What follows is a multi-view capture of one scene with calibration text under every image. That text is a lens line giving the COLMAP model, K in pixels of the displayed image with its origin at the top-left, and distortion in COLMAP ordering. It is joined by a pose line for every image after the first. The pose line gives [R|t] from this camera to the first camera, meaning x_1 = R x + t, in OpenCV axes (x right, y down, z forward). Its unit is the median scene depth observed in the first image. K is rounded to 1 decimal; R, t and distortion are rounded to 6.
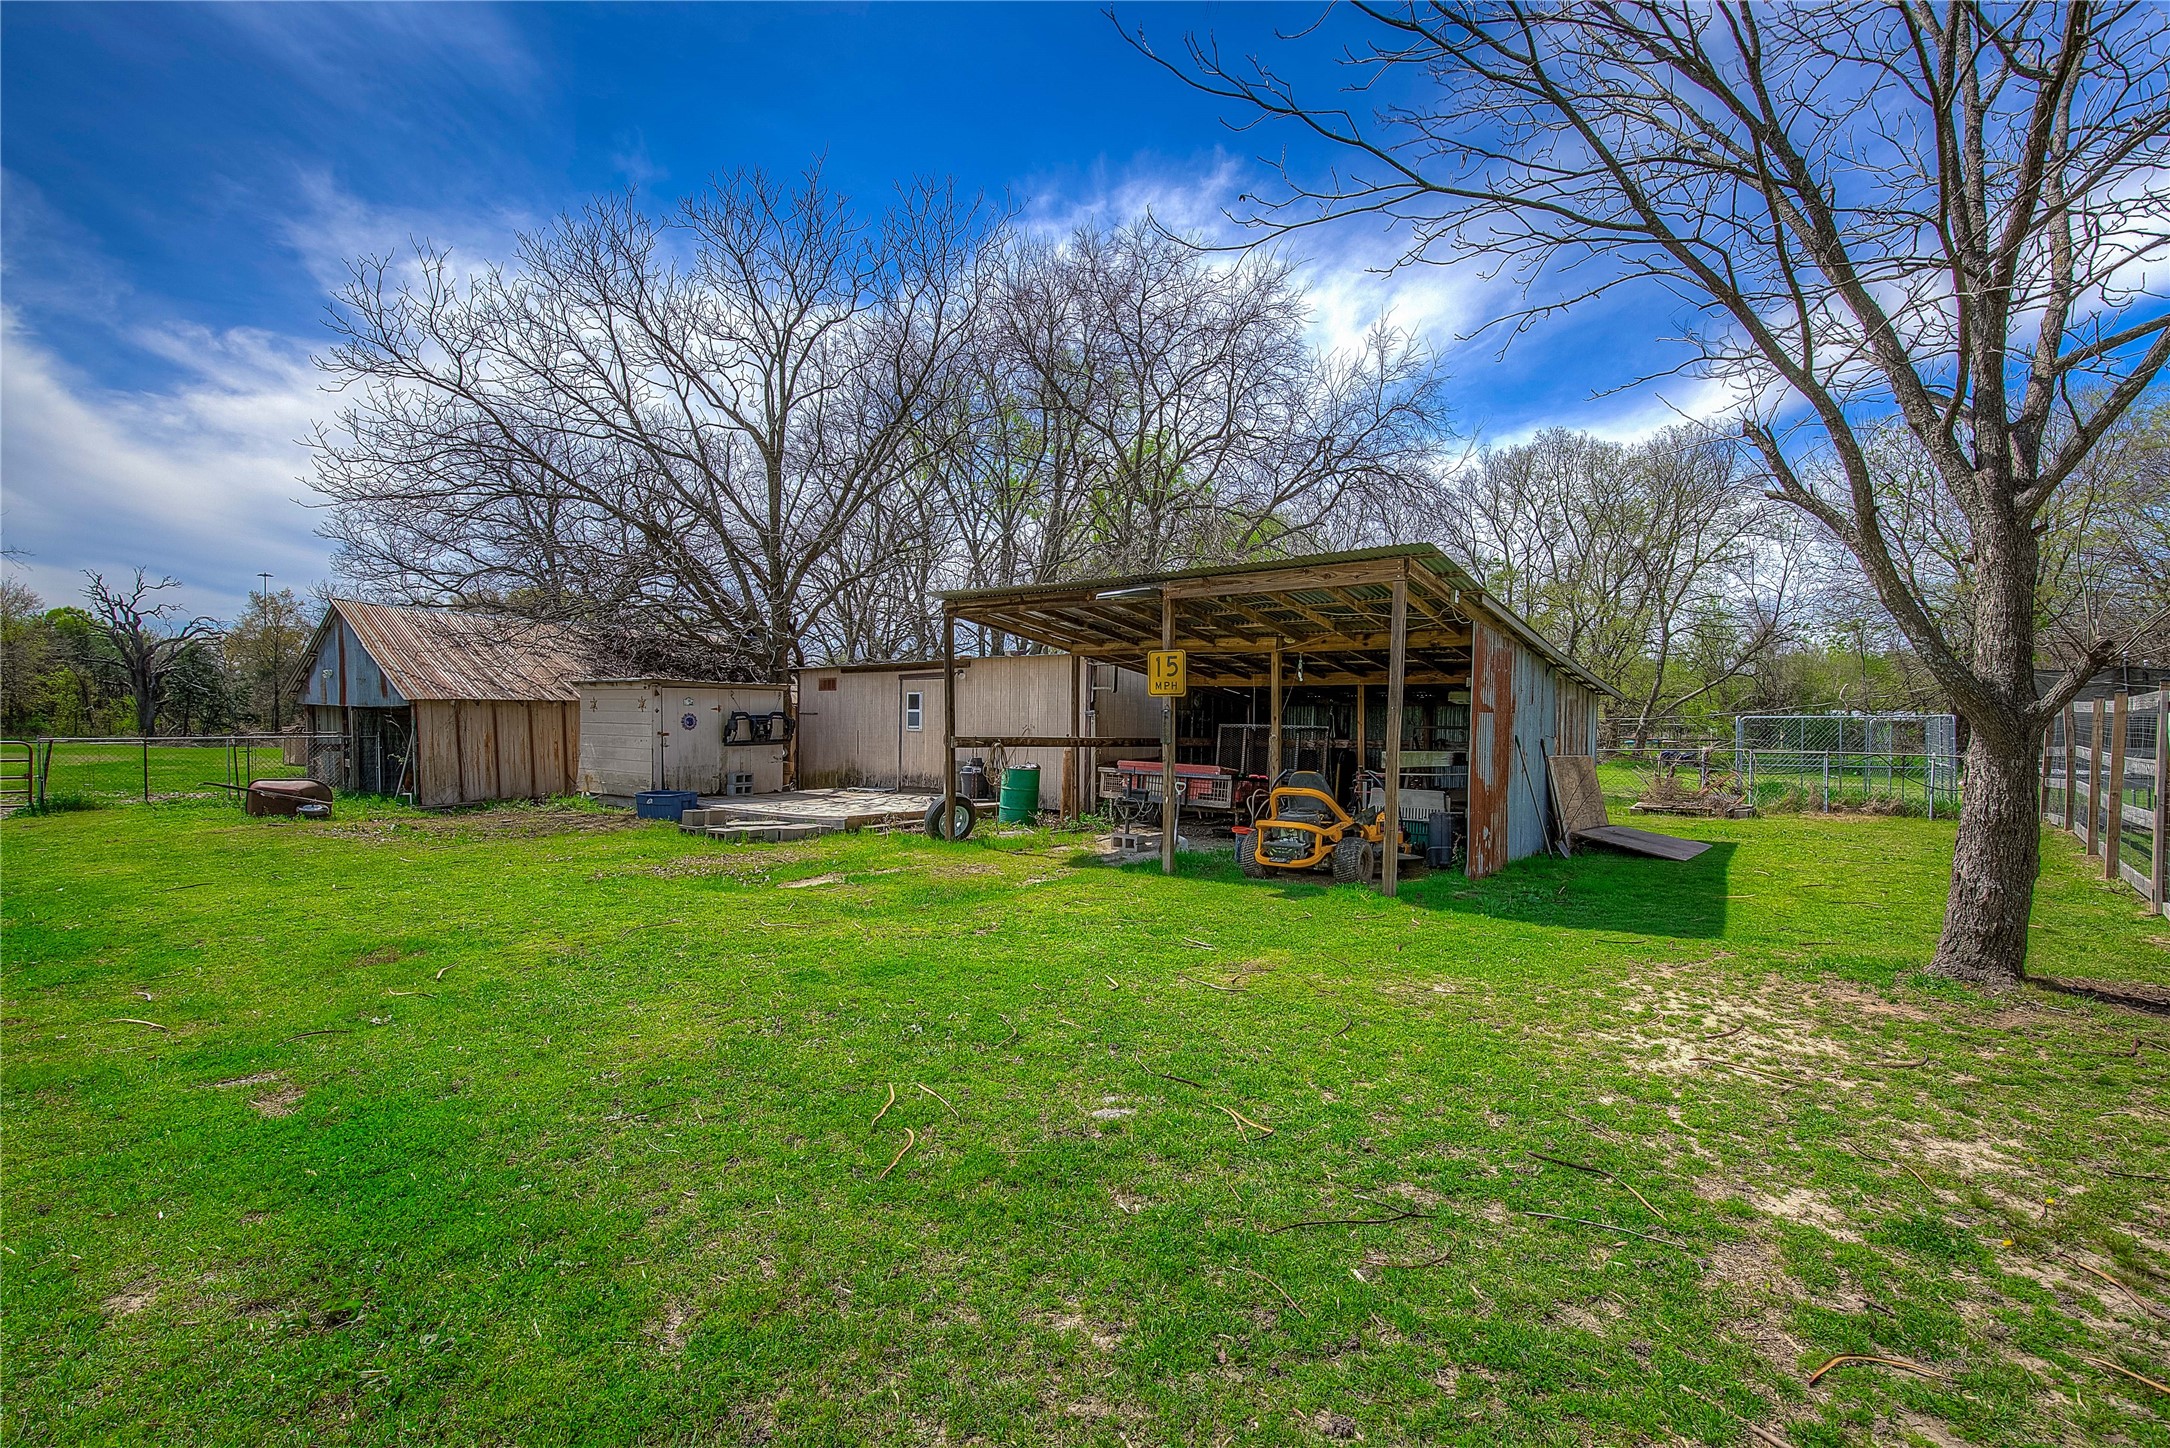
lens RADIAL K [[988.7, 0, 1091.8], [0, 988.7, 733.2], [0, 0, 1]] dist [0.002486, 0.000124]
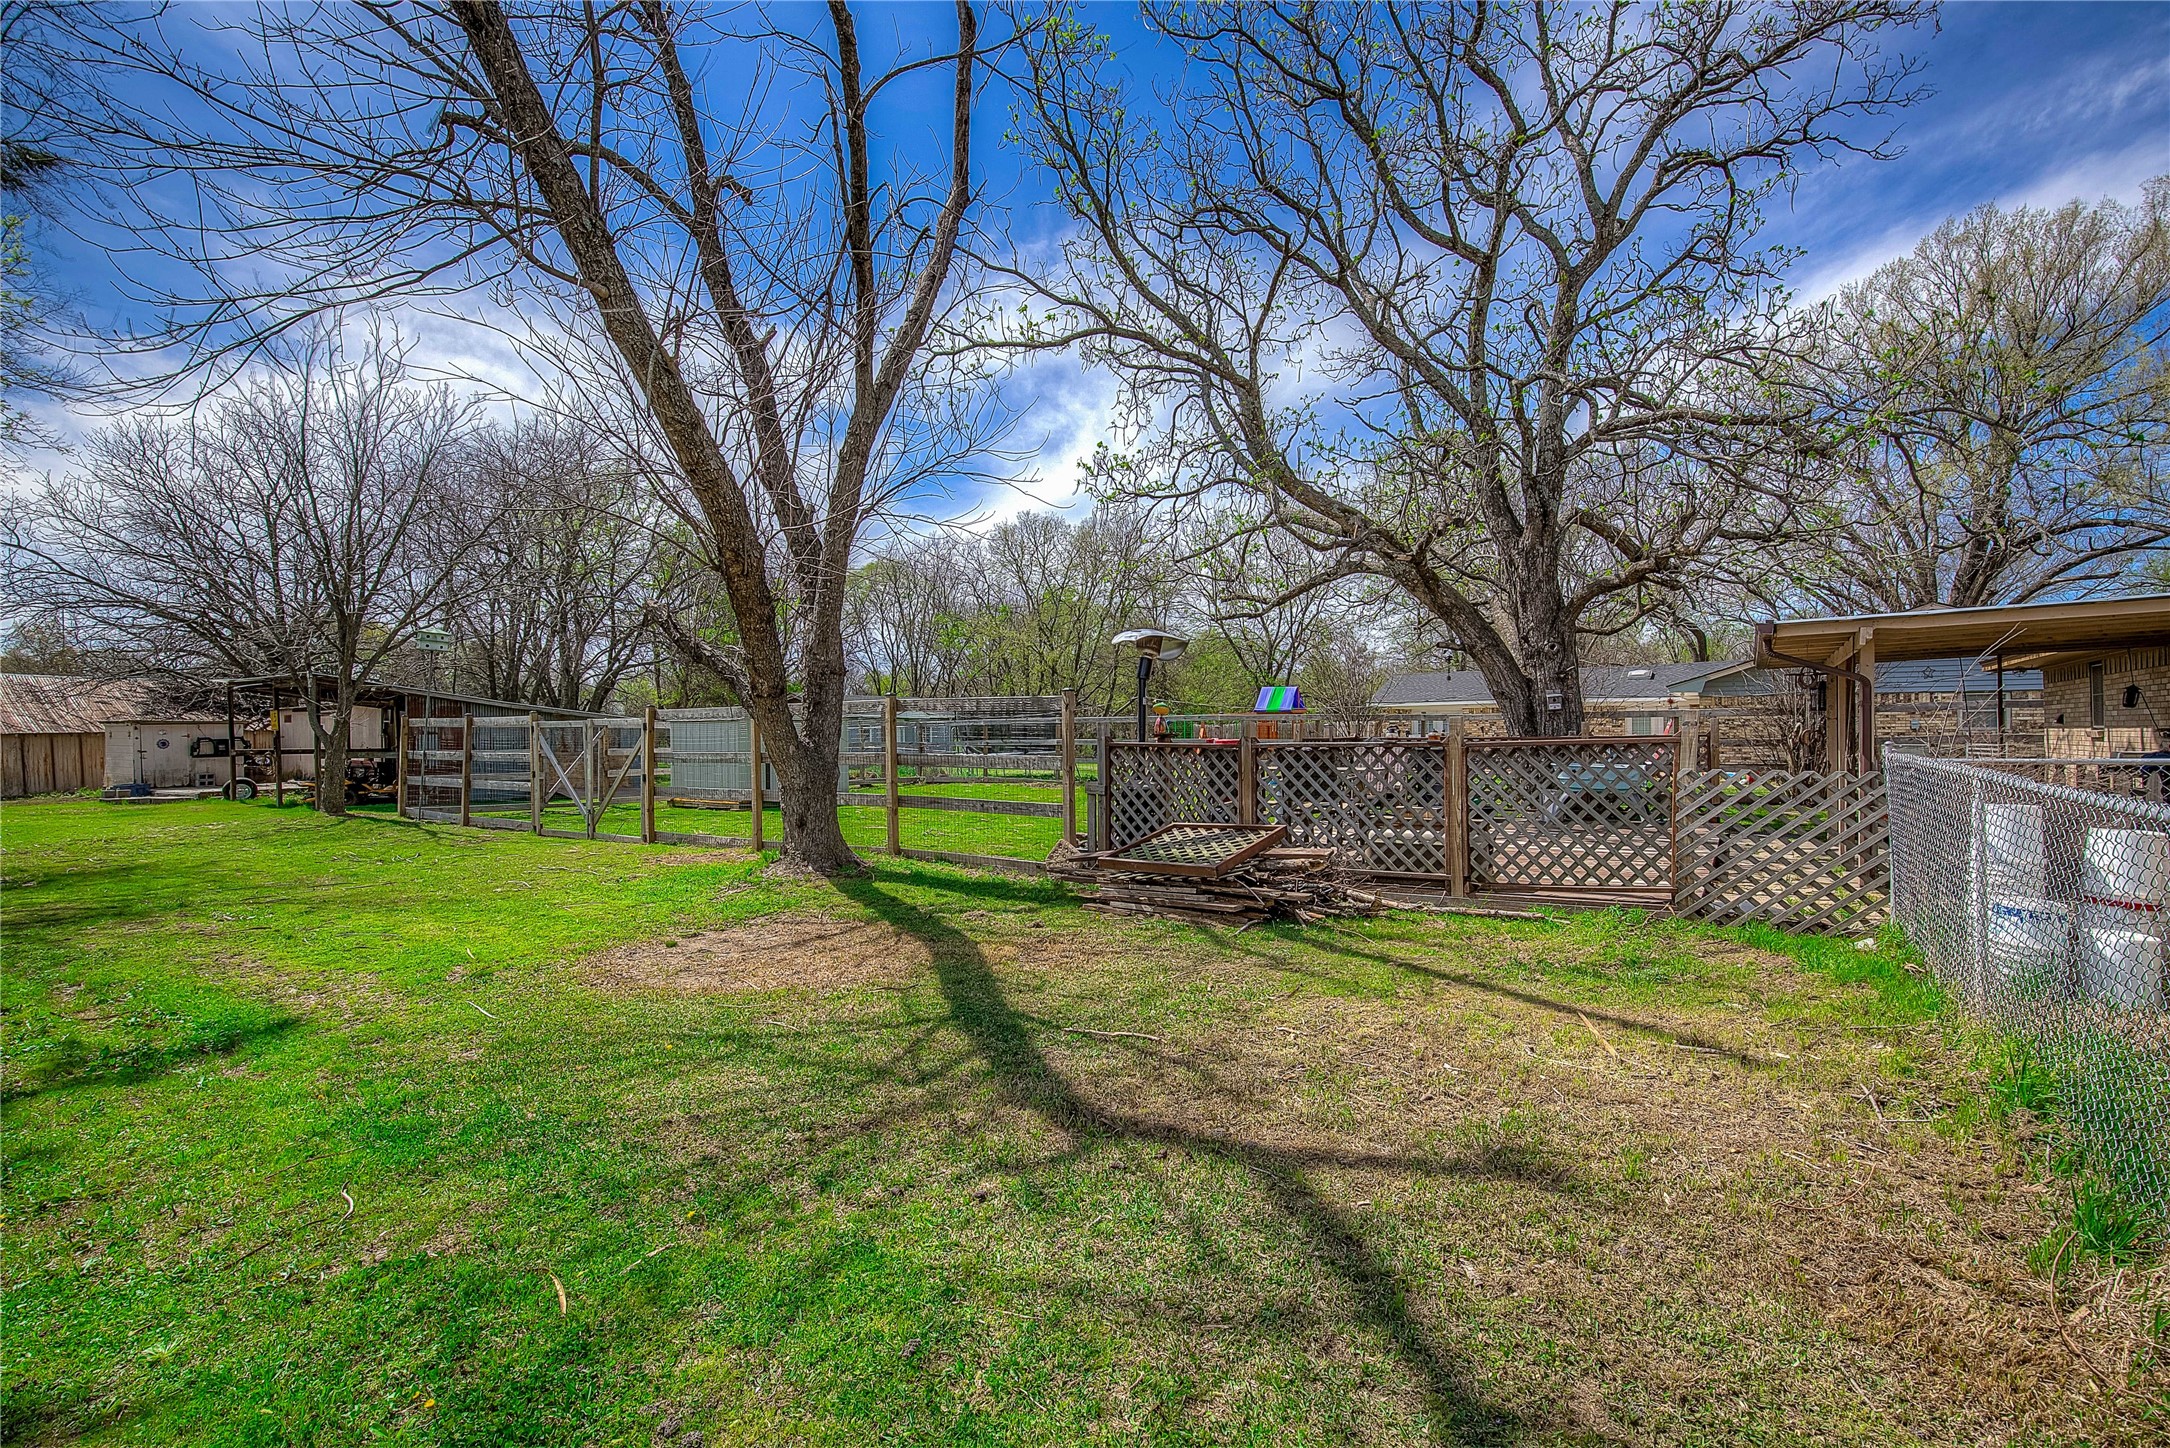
lens RADIAL K [[988.7, 0, 1091.8], [0, 988.7, 733.2], [0, 0, 1]] dist [0.002486, 0.000124]
pose [[0.995094, -0.018592, 0.097170, 0.992632], [0.019266, 0.999796, -0.006001, 0.010733], [-0.097039, 0.007844, 0.995250, -0.839078]]
